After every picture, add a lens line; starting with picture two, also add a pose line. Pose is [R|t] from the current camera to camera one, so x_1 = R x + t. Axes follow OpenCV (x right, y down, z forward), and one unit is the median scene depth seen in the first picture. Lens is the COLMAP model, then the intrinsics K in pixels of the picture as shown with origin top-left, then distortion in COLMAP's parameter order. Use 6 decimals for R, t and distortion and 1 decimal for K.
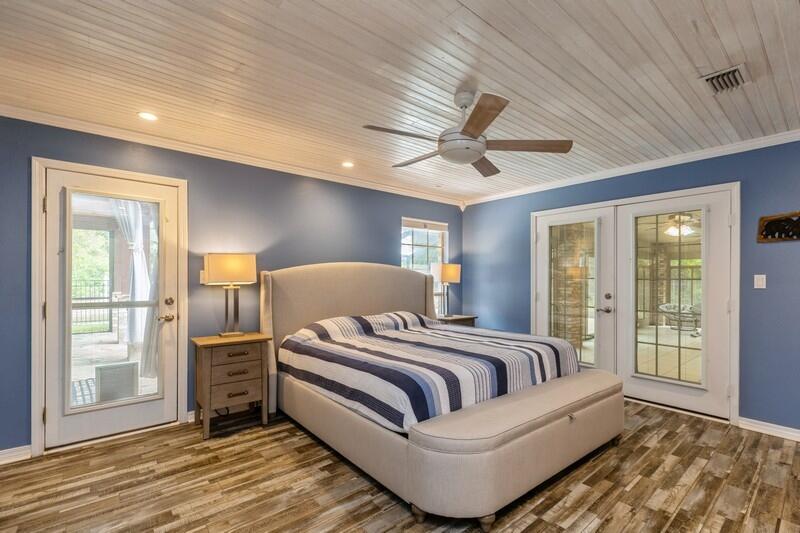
lens RADIAL K [[360.9, 0, 412.1], [0, 360.9, 282.4], [0, 0, 1]] dist [0.002696, 0.000417]
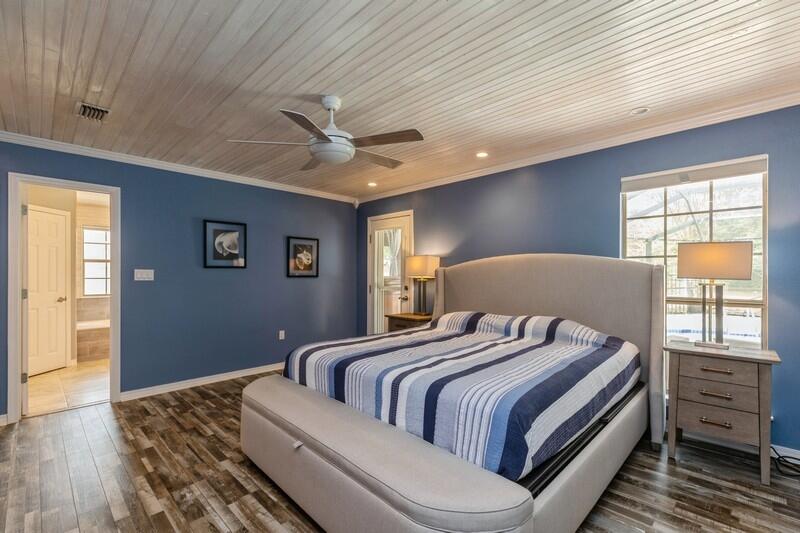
lens RADIAL K [[360.9, 0, 401.5], [0, 360.9, 269.7], [0, 0, 1]] dist [0.002696, 0.000417]
pose [[0.083743, -0.012706, -0.996406, 1.172369], [-0.004622, 0.999903, -0.013139, -0.009481], [0.996477, 0.005705, 0.083676, 1.073051]]
